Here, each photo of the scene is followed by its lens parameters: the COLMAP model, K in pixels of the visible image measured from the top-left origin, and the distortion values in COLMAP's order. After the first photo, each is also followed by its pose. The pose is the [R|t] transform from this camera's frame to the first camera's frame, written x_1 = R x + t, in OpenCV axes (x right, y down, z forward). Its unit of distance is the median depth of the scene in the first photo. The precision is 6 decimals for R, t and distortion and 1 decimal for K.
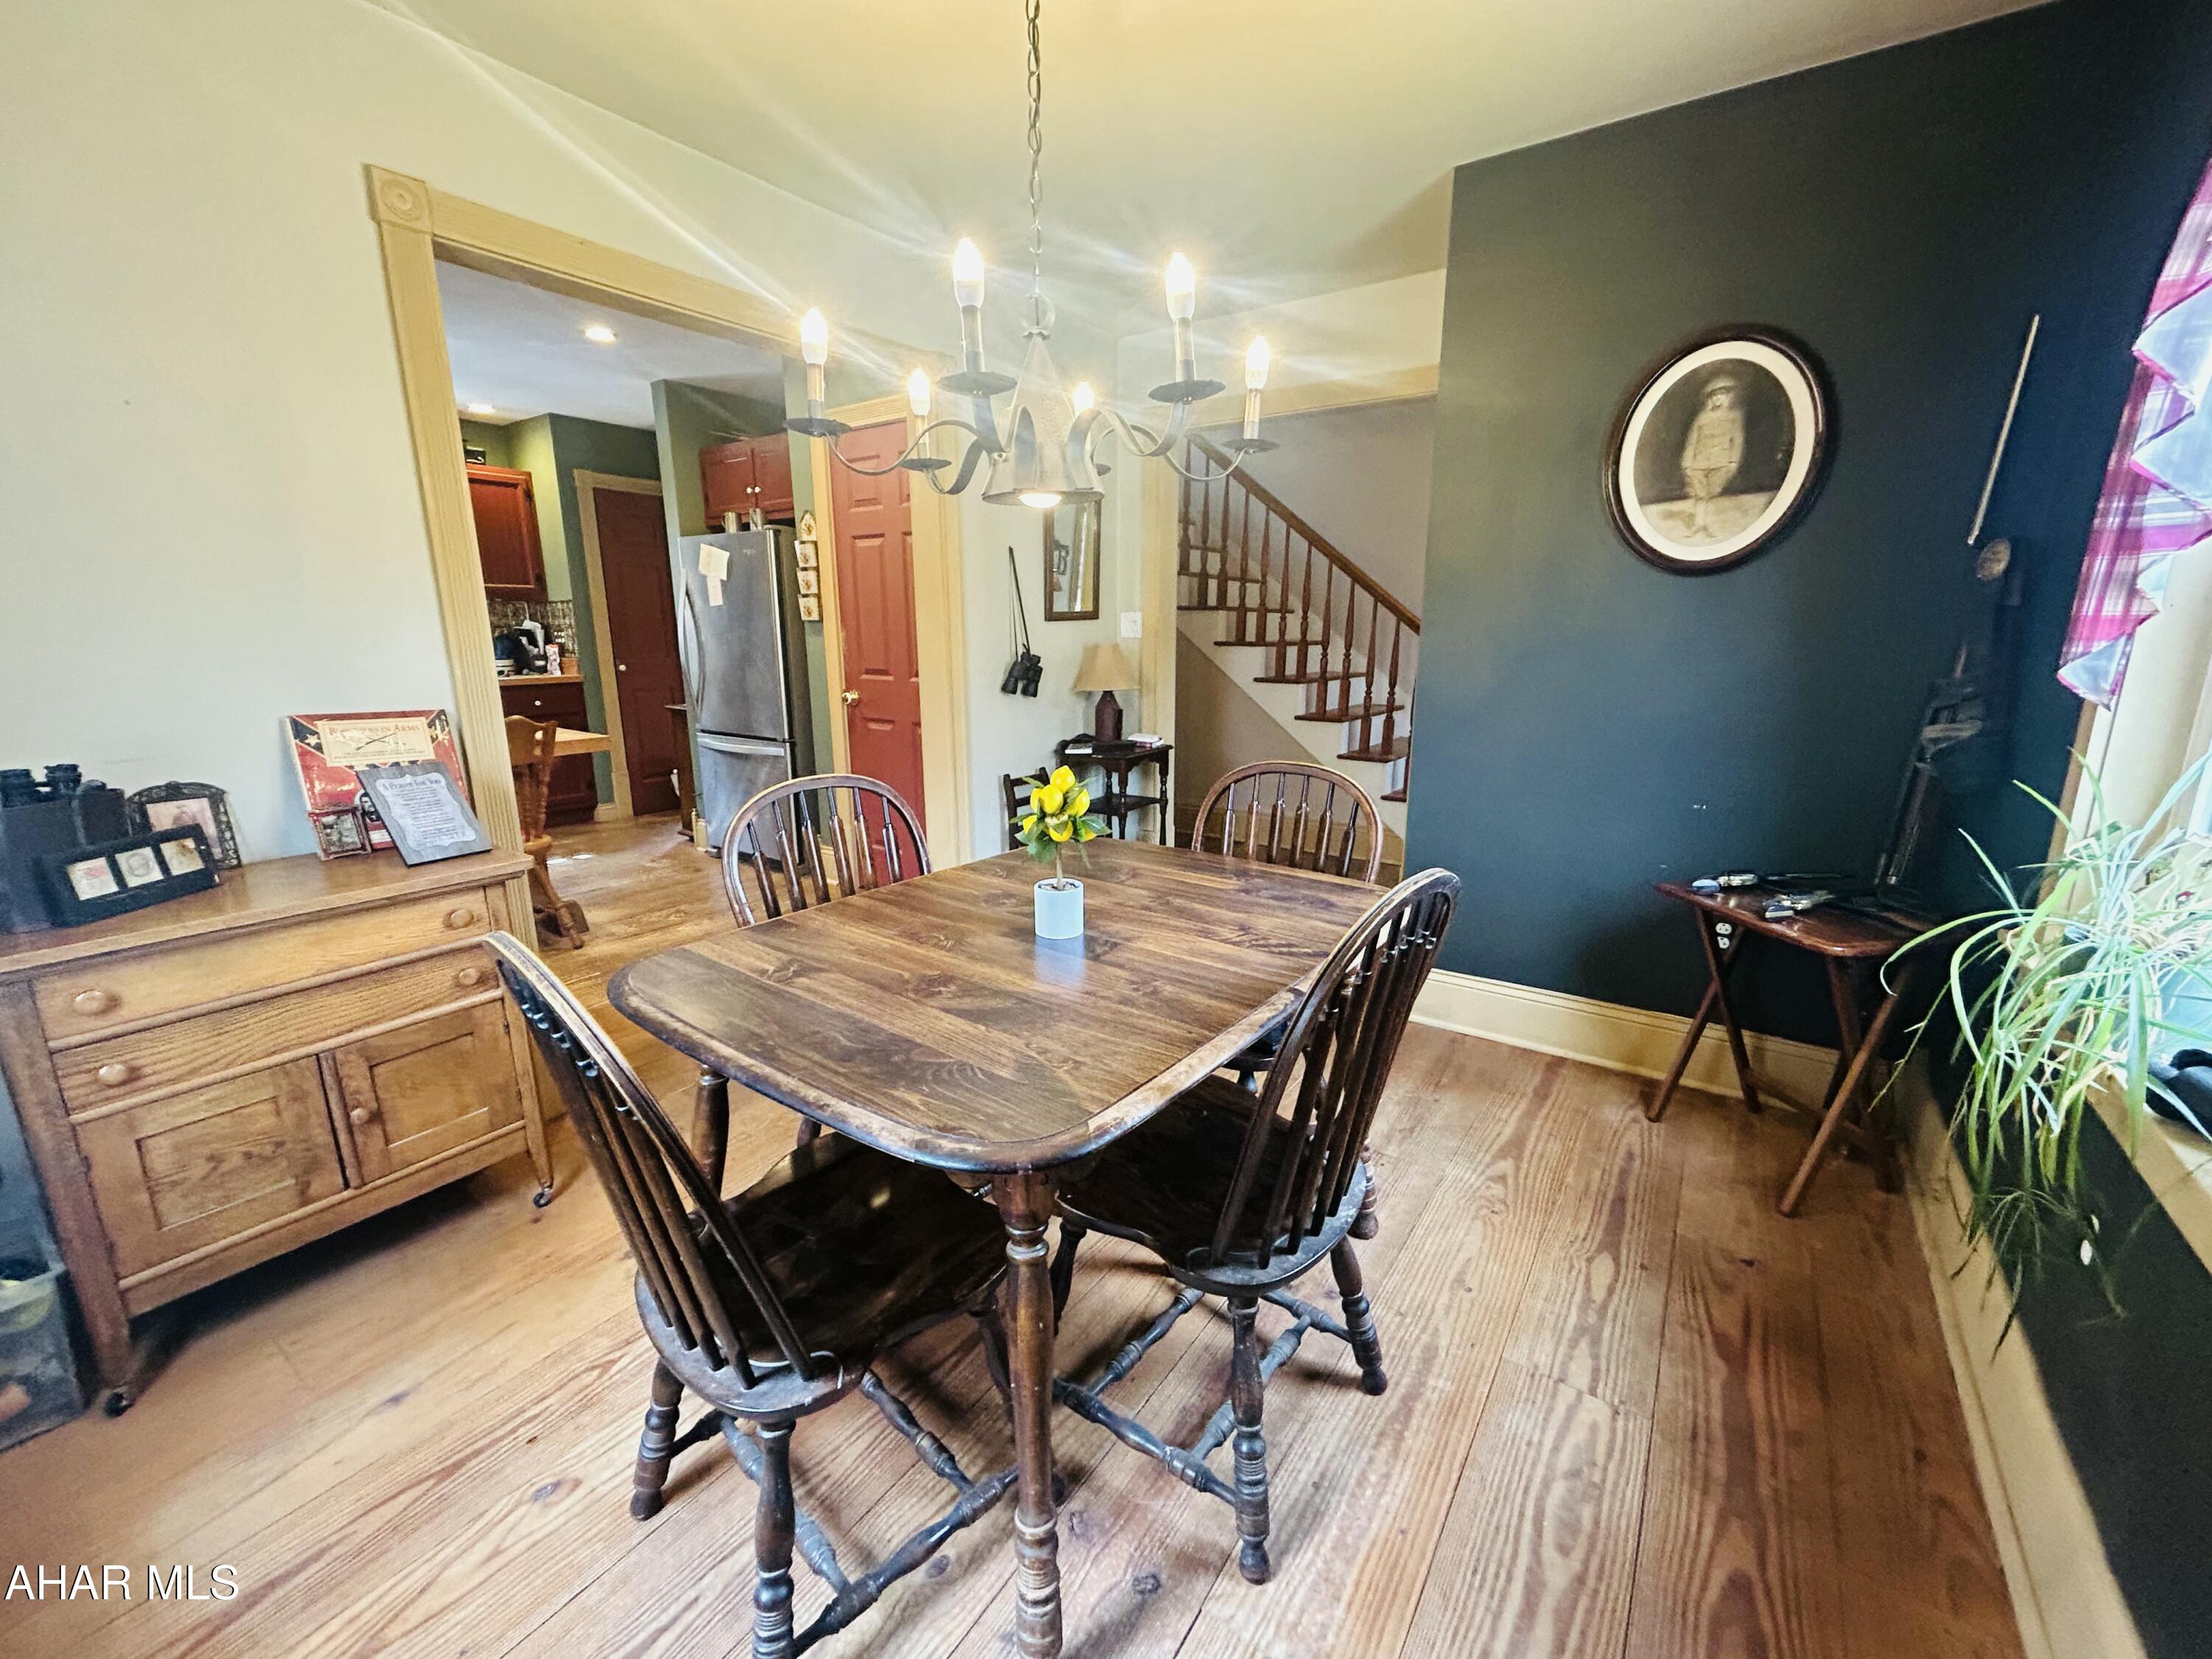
lens RADIAL K [[901.3, 0, 1103.5], [0, 901.3, 828.5], [0, 0, 1]] dist [-0.000988, 0.000816]
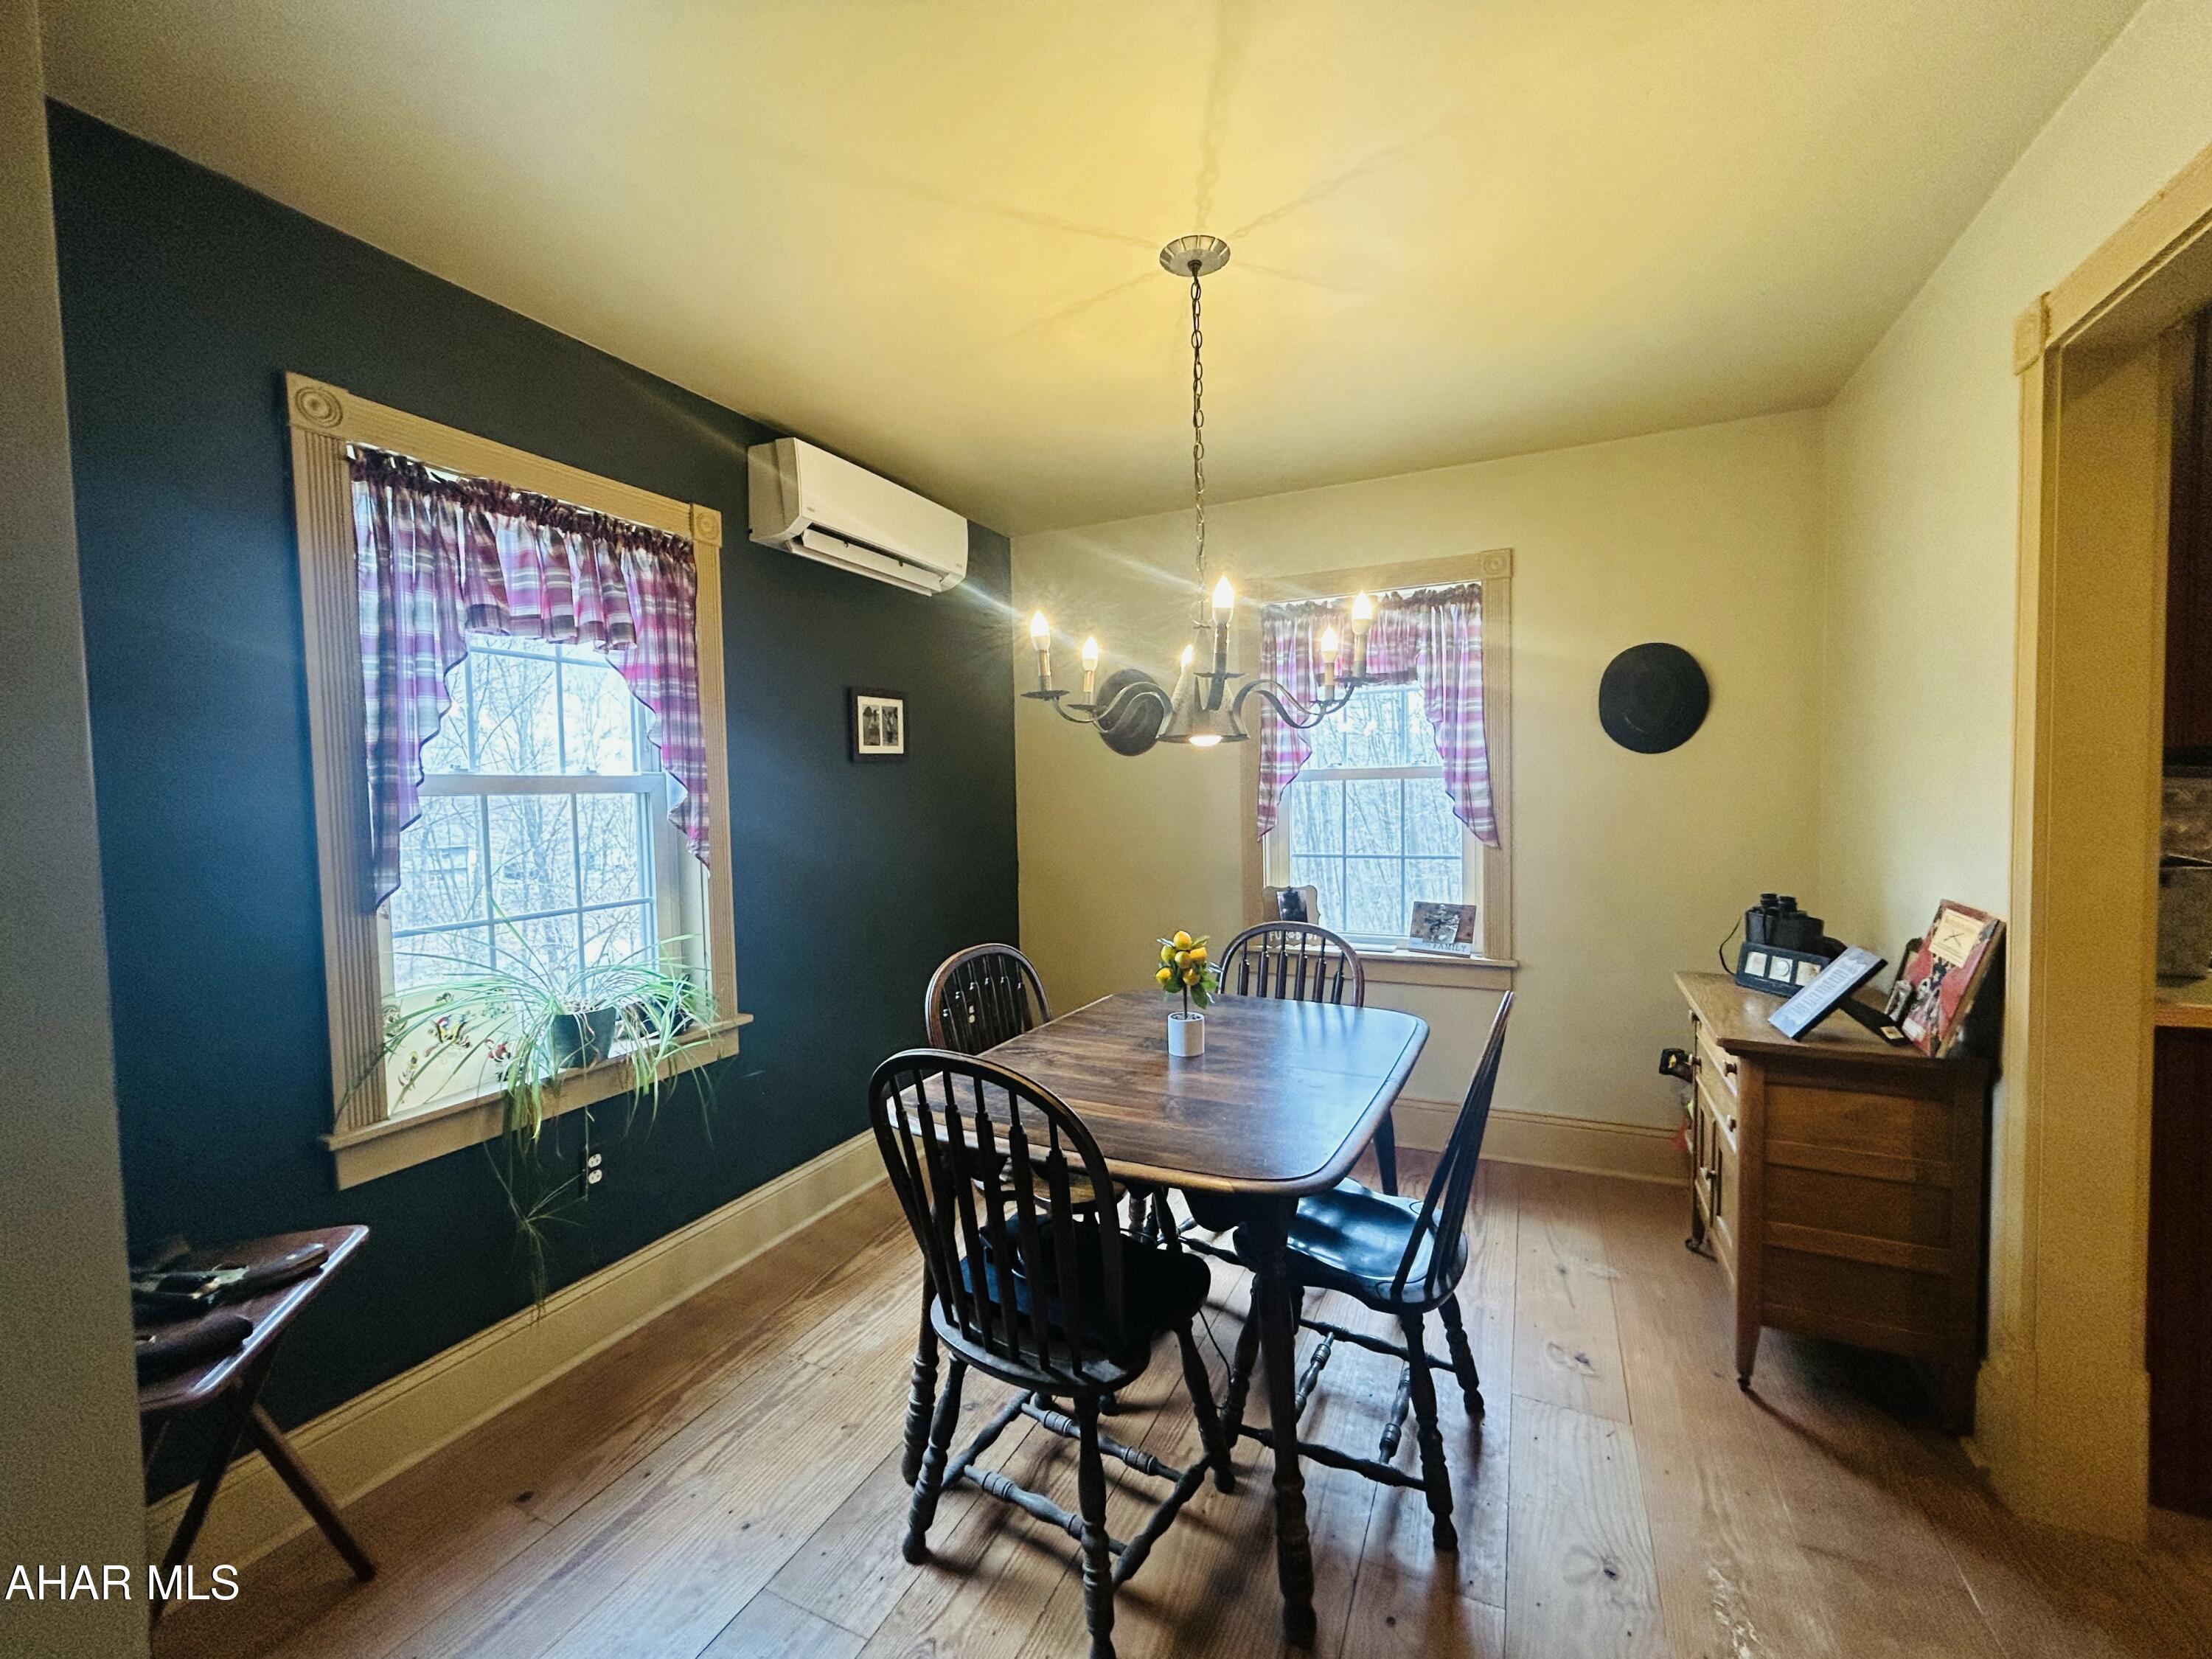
lens RADIAL K [[901.3, 0, 1104.3], [0, 901.3, 835.8], [0, 0, 1]] dist [-0.000988, 0.000816]
pose [[-0.984725, 0.031426, -0.171257, 0.108391], [-0.015561, 0.963757, 0.266326, -0.204772], [0.173419, 0.264923, -0.948547, 0.801498]]
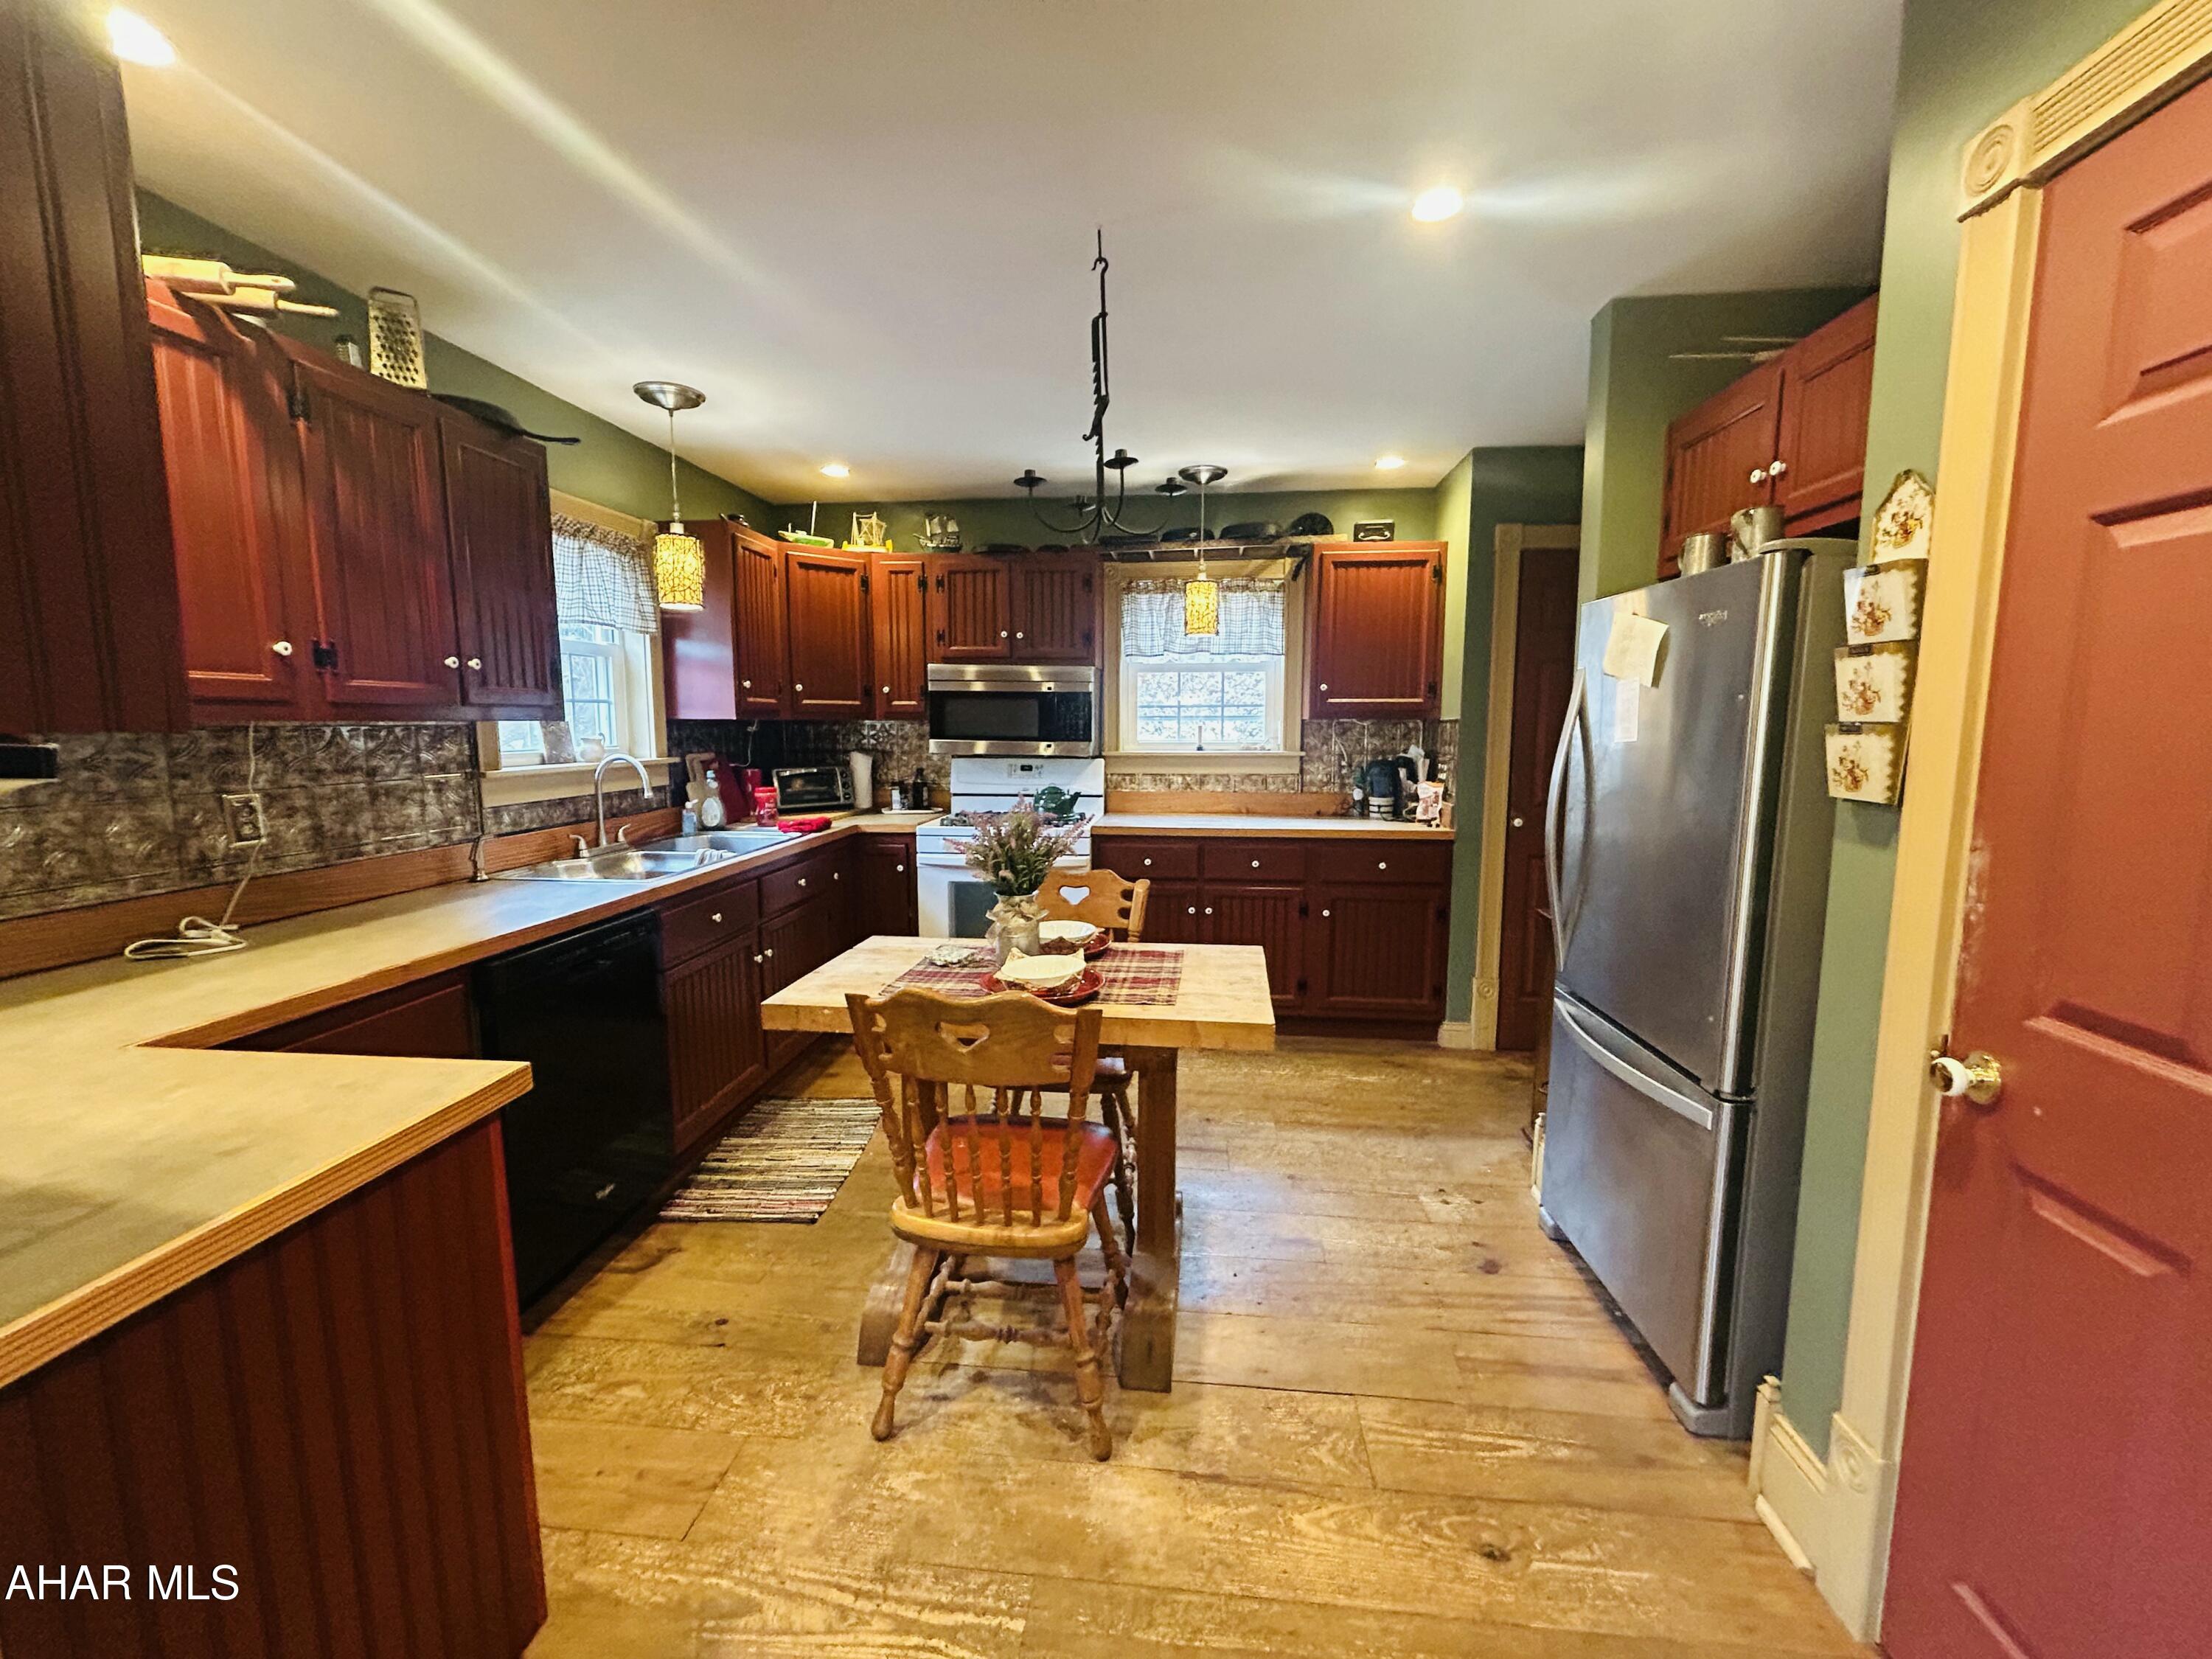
lens RADIAL K [[901.3, 0, 1107.7], [0, 901.3, 832.7], [0, 0, 1]] dist [-0.000988, 0.000816]
pose [[0.491168, 0.109086, -0.864207, -0.175718], [-0.195647, 0.980594, 0.012582, -0.172631], [0.848808, 0.162900, 0.502979, 0.611874]]
